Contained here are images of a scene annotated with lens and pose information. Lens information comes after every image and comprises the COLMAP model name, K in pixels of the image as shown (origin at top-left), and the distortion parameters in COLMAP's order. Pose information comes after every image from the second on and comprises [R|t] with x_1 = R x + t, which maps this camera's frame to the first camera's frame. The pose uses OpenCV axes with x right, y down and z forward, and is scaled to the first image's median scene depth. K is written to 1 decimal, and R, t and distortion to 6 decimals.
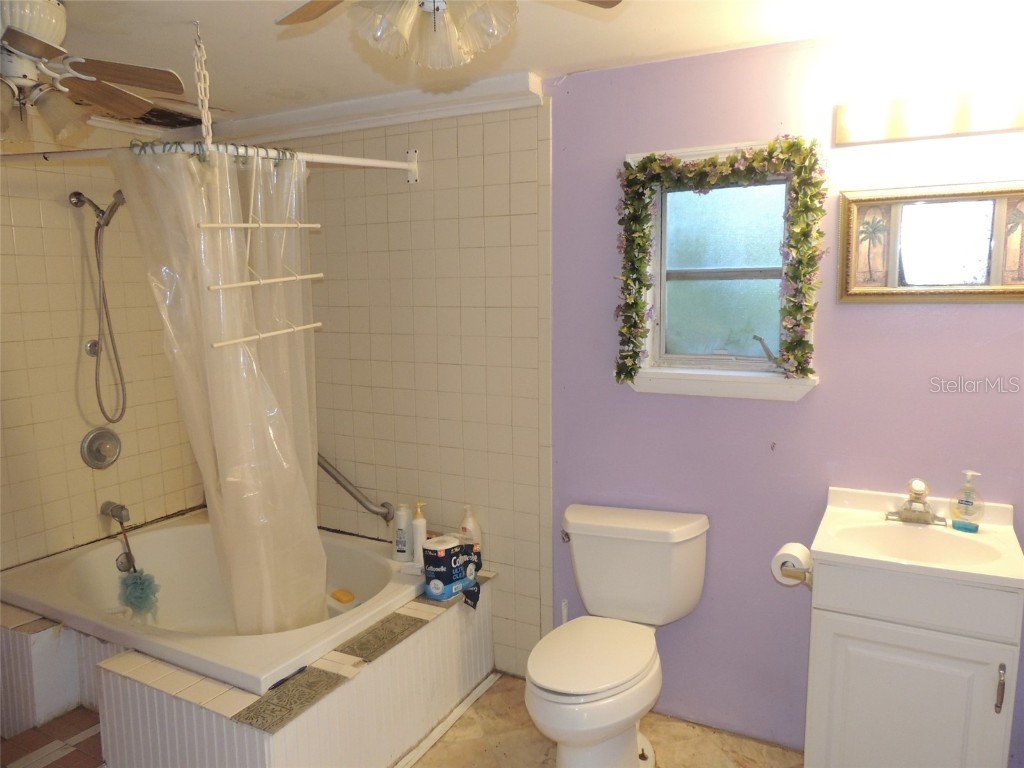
lens RADIAL K [[728.7, 0, 513.2], [0, 728.7, 382.4], [0, 0, 1]] dist [-0.027140, 0.010081]
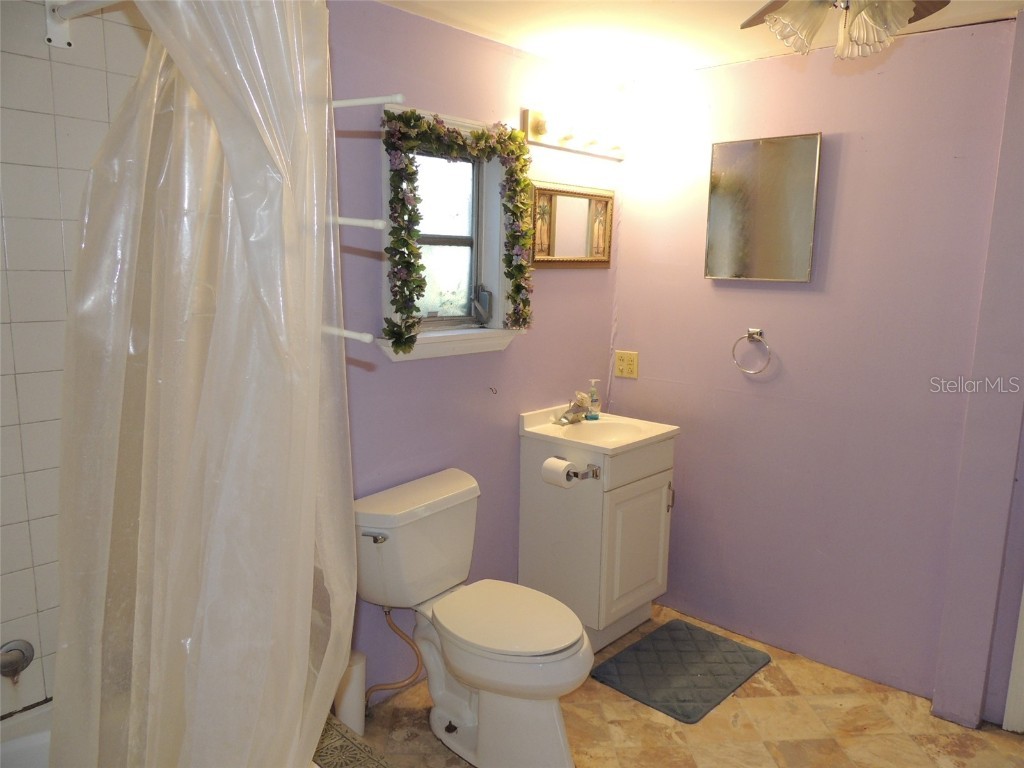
lens RADIAL K [[728.7, 0, 512.3], [0, 728.7, 382.9], [0, 0, 1]] dist [-0.027140, 0.010081]
pose [[0.261796, -0.147313, 0.953814, -0.826935], [0.097220, 0.987281, 0.125798, -0.075426], [-0.960214, 0.059796, 0.272788, 0.707288]]
